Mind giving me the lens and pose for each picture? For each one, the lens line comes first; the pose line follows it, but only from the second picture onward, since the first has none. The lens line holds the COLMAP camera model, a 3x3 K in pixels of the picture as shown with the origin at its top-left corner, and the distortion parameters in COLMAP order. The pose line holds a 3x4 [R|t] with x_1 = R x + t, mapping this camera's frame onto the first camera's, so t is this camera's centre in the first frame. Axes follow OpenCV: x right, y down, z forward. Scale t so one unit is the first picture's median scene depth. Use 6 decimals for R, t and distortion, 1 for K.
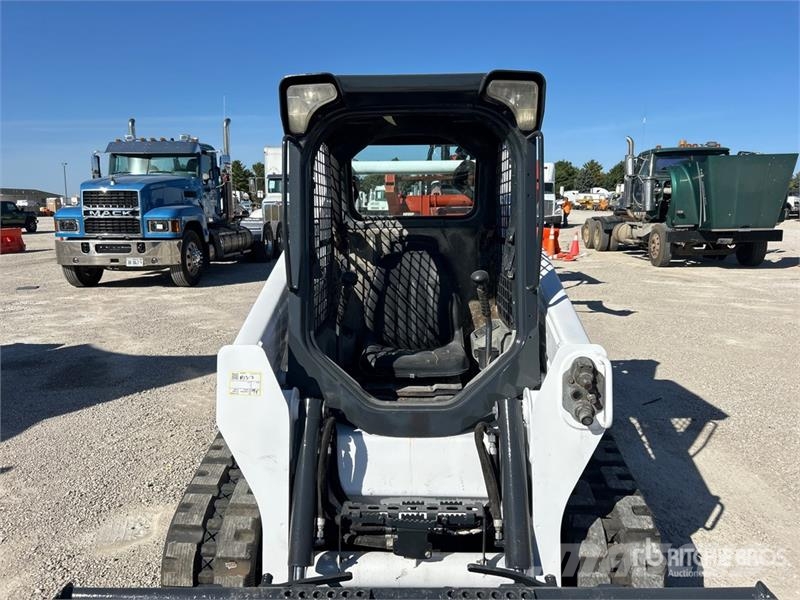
lens RADIAL K [[606.3, 0, 400.0], [0, 606.3, 300.0], [0, 0, 1]] dist [0.004267, -0.003856]
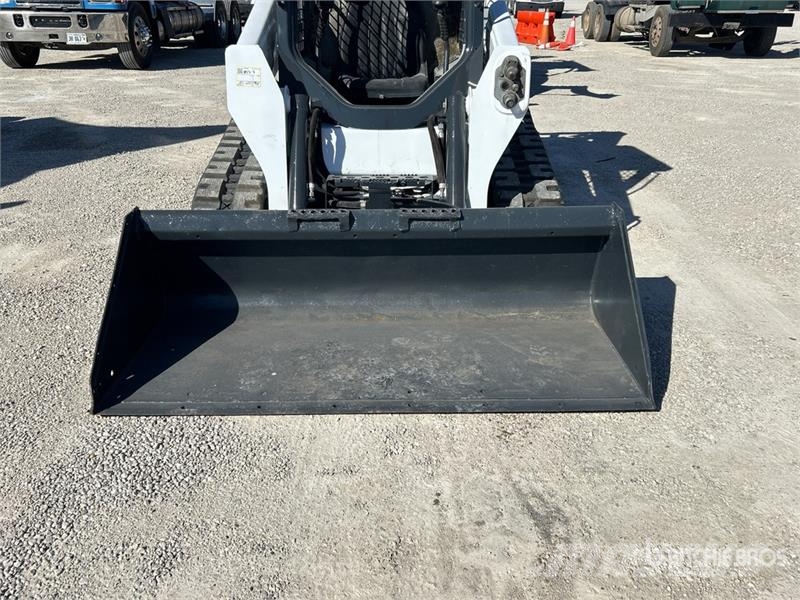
lens RADIAL K [[683.0, 0, 407.0], [0, 683.0, 298.0], [0, 0, 1]] dist [0.002828, -0.001540]
pose [[0.998971, -0.005185, 0.045066, 0.003907], [-0.006917, 0.964416, 0.264299, 0.076387], [-0.044833, -0.264339, 0.963387, -0.195522]]
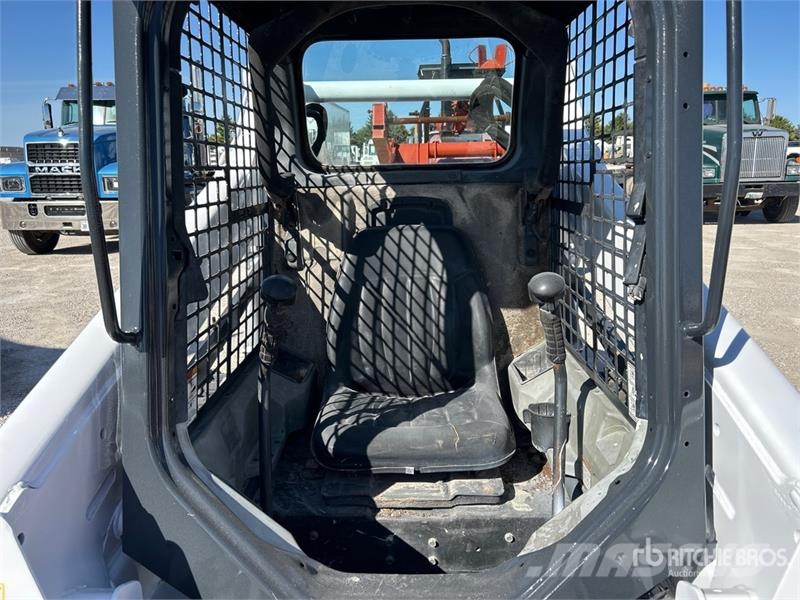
lens RADIAL K [[606.3, 0, 400.0], [0, 606.3, 300.0], [0, 0, 1]] dist [0.004267, -0.003856]
pose [[0.999942, -0.009357, 0.005257, 0.006813], [0.008959, 0.997428, 0.071117, -0.029295], [-0.005909, -0.071066, 0.997454, 0.241887]]
